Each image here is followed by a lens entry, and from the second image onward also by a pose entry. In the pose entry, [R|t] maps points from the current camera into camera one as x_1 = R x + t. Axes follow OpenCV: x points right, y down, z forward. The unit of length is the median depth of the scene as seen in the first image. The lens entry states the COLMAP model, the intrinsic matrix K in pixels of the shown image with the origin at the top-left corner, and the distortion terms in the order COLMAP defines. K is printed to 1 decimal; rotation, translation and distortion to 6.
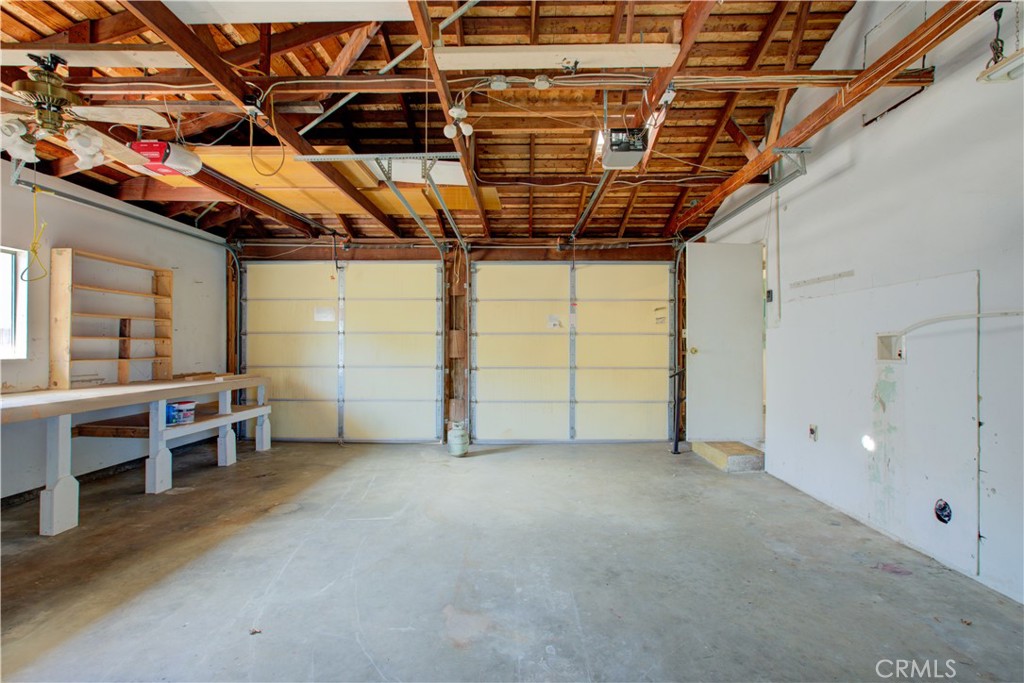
lens RADIAL K [[475.1, 0, 515.3], [0, 475.1, 343.4], [0, 0, 1]] dist [-0.007155, 0.005506]
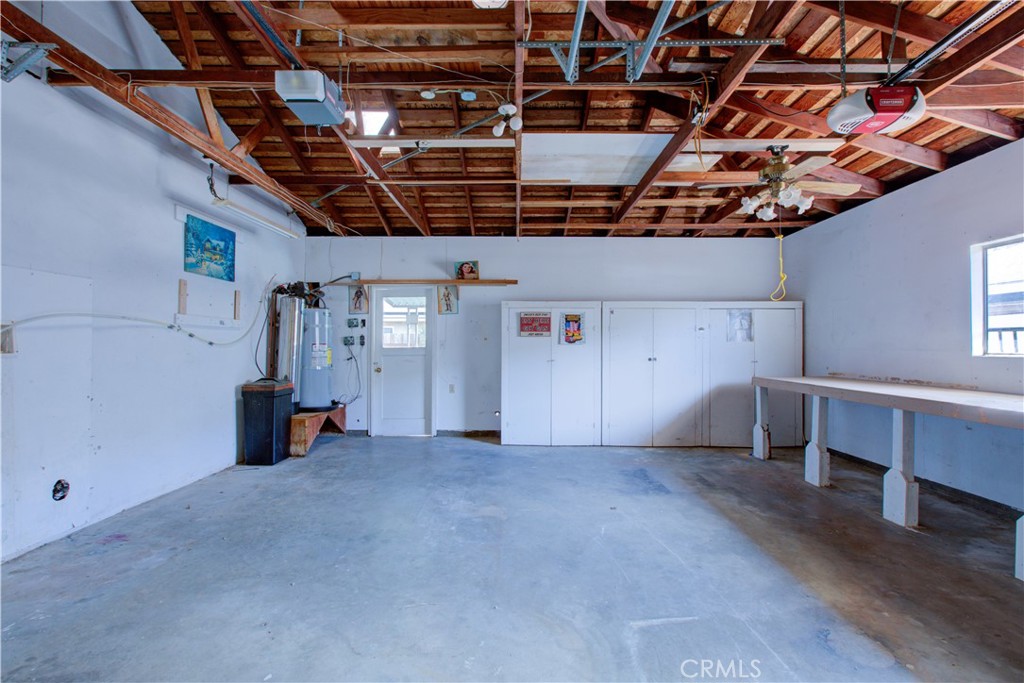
lens RADIAL K [[475.1, 0, 509.2], [0, 475.1, 342.2], [0, 0, 1]] dist [-0.007155, 0.005506]
pose [[-0.999955, -0.003199, 0.008965, -0.131039], [-0.003331, 0.999887, -0.014665, 0.023854], [-0.008917, -0.014694, -0.999852, 1.930726]]
